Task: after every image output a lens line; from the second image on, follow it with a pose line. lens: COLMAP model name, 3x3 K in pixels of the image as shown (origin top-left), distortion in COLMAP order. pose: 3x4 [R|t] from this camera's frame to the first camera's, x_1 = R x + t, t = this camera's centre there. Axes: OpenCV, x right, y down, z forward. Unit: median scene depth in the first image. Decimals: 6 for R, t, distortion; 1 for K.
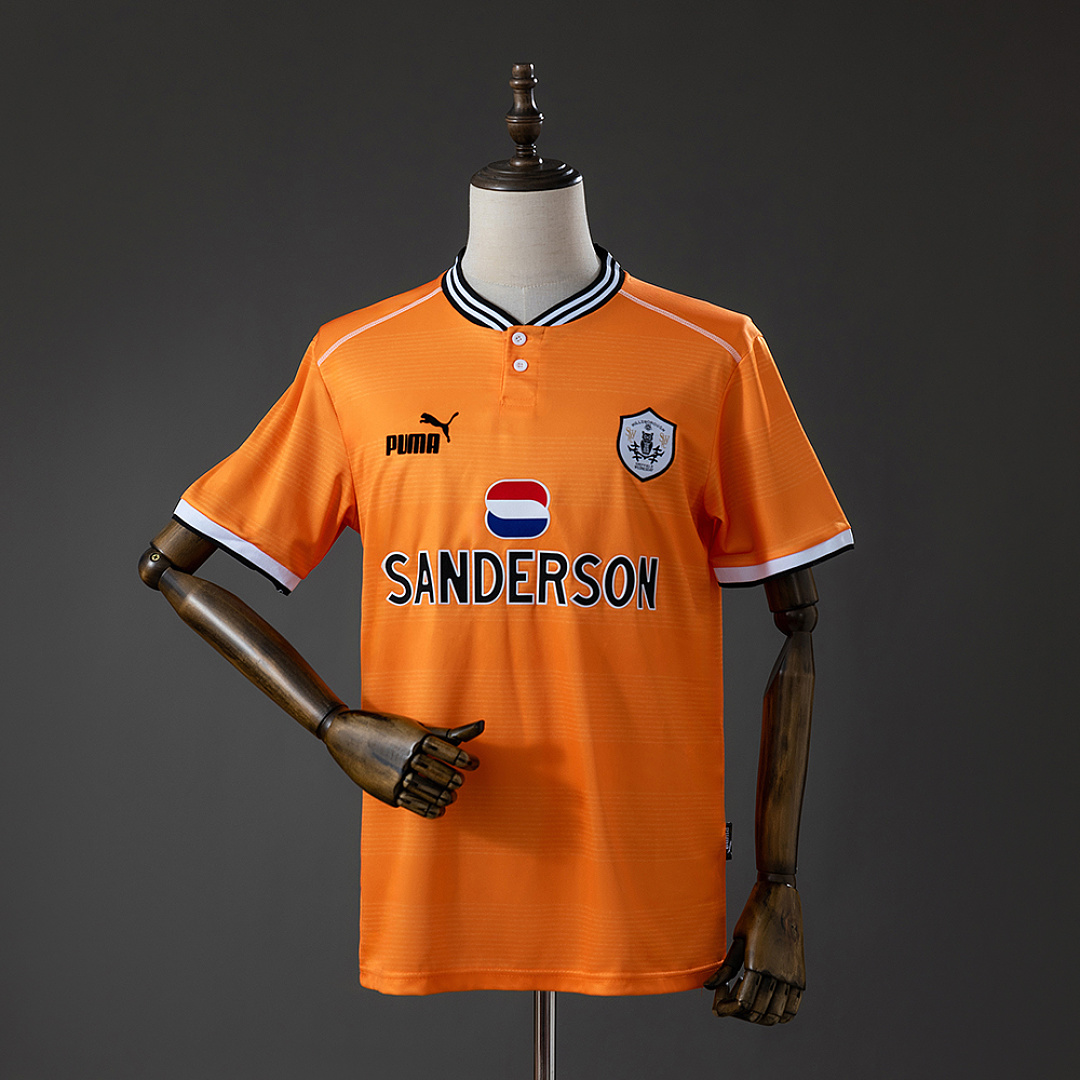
lens RADIAL K [[3018.0, 0, 540.3], [0, 3018.0, 538.4], [0, 0, 1]] dist [-0.192436, 0.000000]
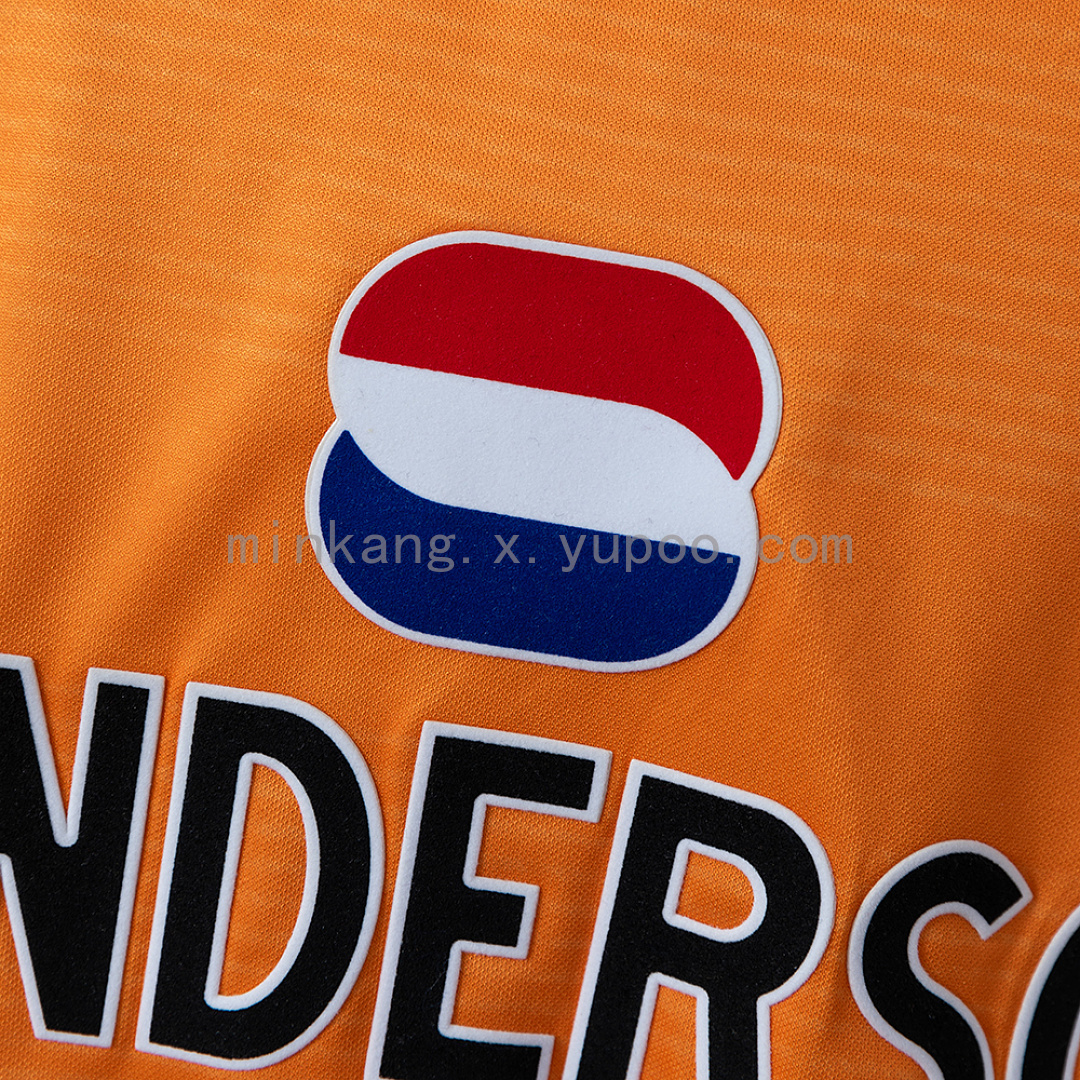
lens RADIAL K [[2425.0, 0, 528.7], [0, 2425.0, 523.2], [0, 0, 1]] dist [0.025804, 0.000000]
pose [[0.985502, 0.154927, 0.069157, -0.015575], [-0.164336, 0.972991, 0.162117, -0.025467], [-0.042172, -0.171131, 0.984345, 0.884958]]
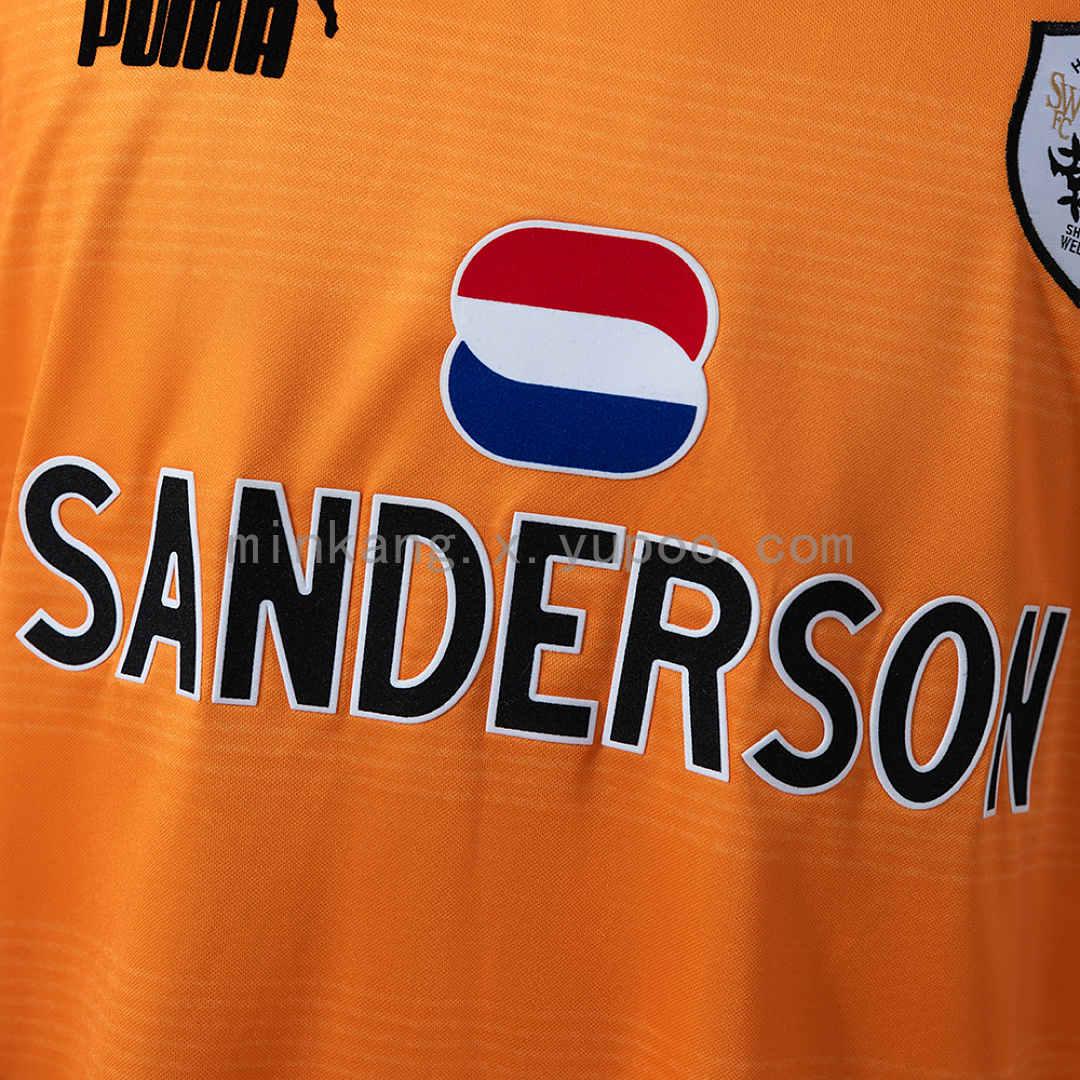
lens RADIAL K [[2294.1, 0, 552.6], [0, 2294.1, 585.4], [0, 0, 1]] dist [0.017628, 0.000000]
pose [[0.991163, 0.120544, 0.055354, -0.017527], [-0.128657, 0.975222, 0.179972, -0.024659], [-0.032288, -0.185503, 0.982113, 0.814006]]
